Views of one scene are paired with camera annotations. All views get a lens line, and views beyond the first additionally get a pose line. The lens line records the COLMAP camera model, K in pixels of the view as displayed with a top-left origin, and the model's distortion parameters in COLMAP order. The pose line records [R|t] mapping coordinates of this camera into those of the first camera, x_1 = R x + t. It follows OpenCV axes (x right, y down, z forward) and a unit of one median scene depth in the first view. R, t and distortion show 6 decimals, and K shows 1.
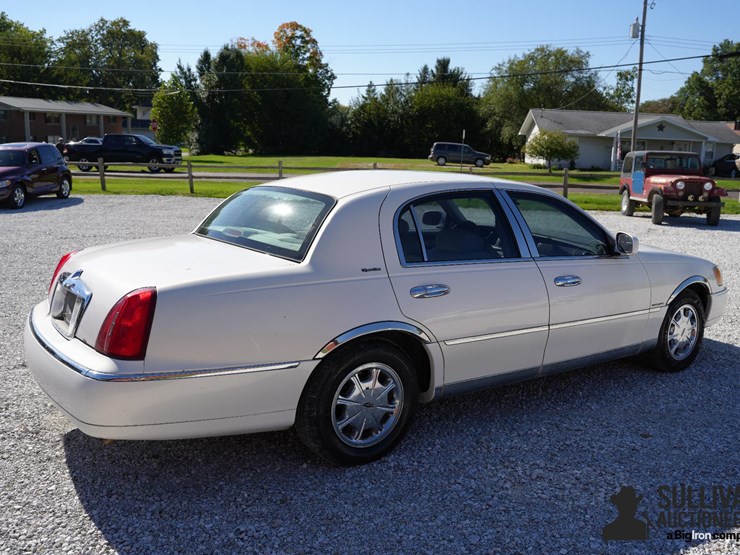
lens RADIAL K [[674.3, 0, 370.0], [0, 674.3, 277.5], [0, 0, 1]] dist [-0.084968, 0.061020]
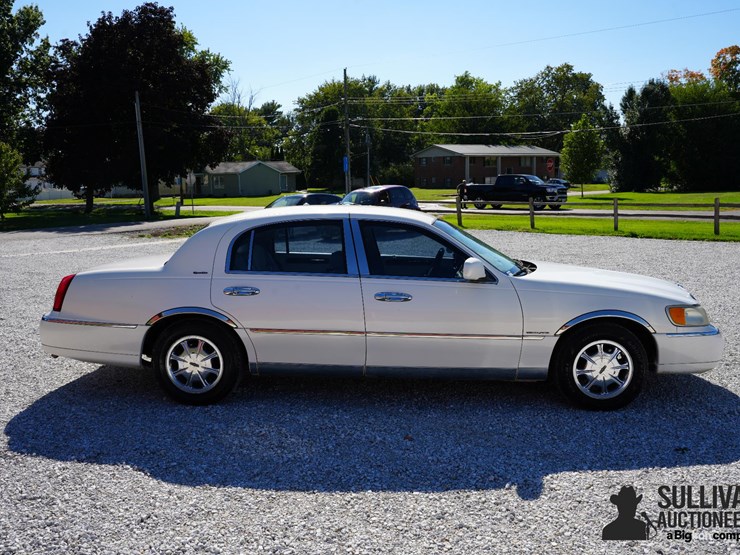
lens RADIAL K [[674.3, 0, 370.0], [0, 674.3, 277.5], [0, 0, 1]] dist [-0.084968, 0.061020]
pose [[0.790778, 0.048739, -0.610160, 0.062707], [-0.082724, 0.996189, -0.027637, 0.000446], [0.606487, 0.072330, 0.791796, 0.003039]]
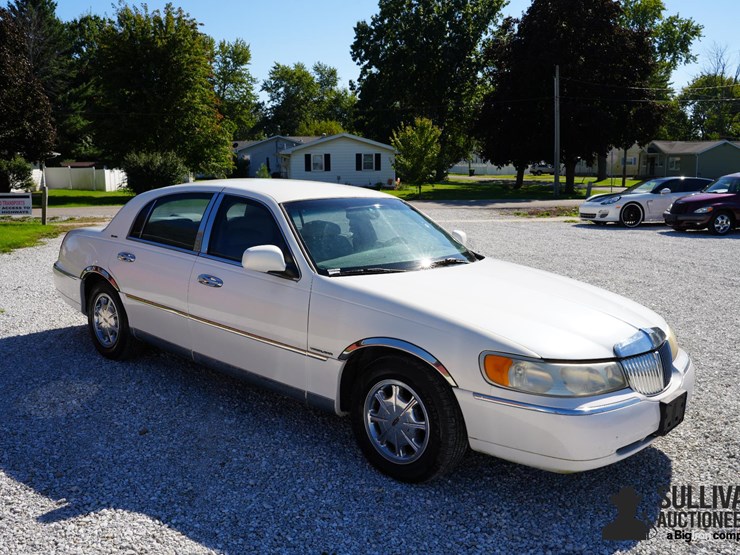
lens RADIAL K [[689.3, 0, 370.0], [0, 689.3, 277.5], [0, 0, 1]] dist [-0.032439, 0.004868]
pose [[0.223805, 0.137317, -0.964912, 0.089758], [-0.191733, 0.976882, 0.094550, -0.009716], [0.955589, 0.163845, 0.244959, 0.062610]]
